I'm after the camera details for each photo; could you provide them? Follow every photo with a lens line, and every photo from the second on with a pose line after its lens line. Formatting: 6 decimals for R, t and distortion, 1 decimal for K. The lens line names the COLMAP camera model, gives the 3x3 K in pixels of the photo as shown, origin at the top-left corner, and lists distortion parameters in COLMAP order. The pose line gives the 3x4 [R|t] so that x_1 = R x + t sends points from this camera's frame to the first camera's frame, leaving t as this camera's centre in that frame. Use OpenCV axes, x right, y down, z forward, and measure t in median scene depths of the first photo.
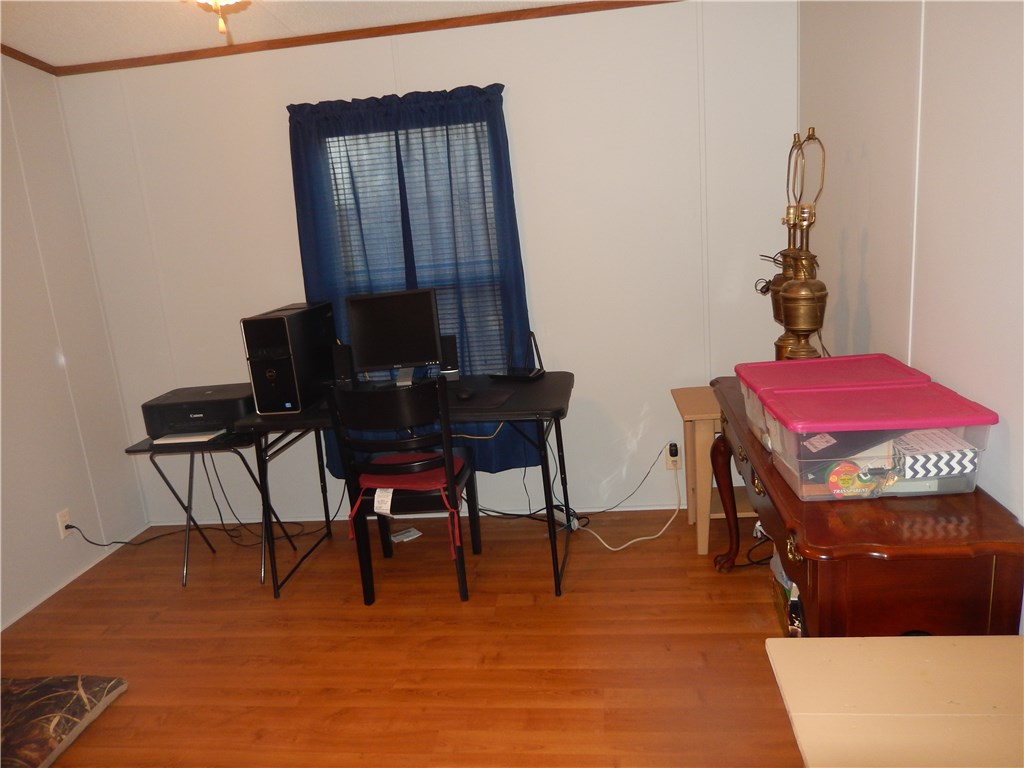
lens RADIAL K [[756.4, 0, 512.3], [0, 756.4, 390.9], [0, 0, 1]] dist [0.007821, -0.033112]
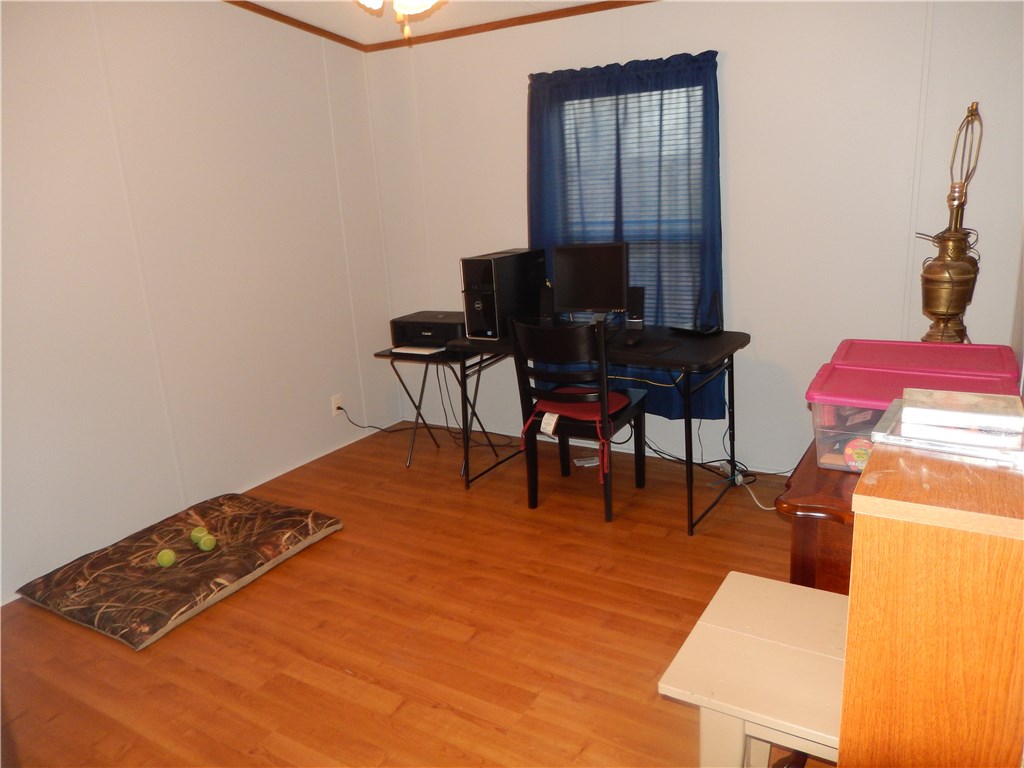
lens RADIAL K [[760.3, 0, 503.1], [0, 760.3, 383.2], [0, 0, 1]] dist [-0.000418, -0.013904]
pose [[0.907090, 0.138502, -0.397498, 0.205180], [-0.113314, 0.989804, 0.086299, -0.008567], [0.405398, -0.033238, 0.913536, -0.092866]]
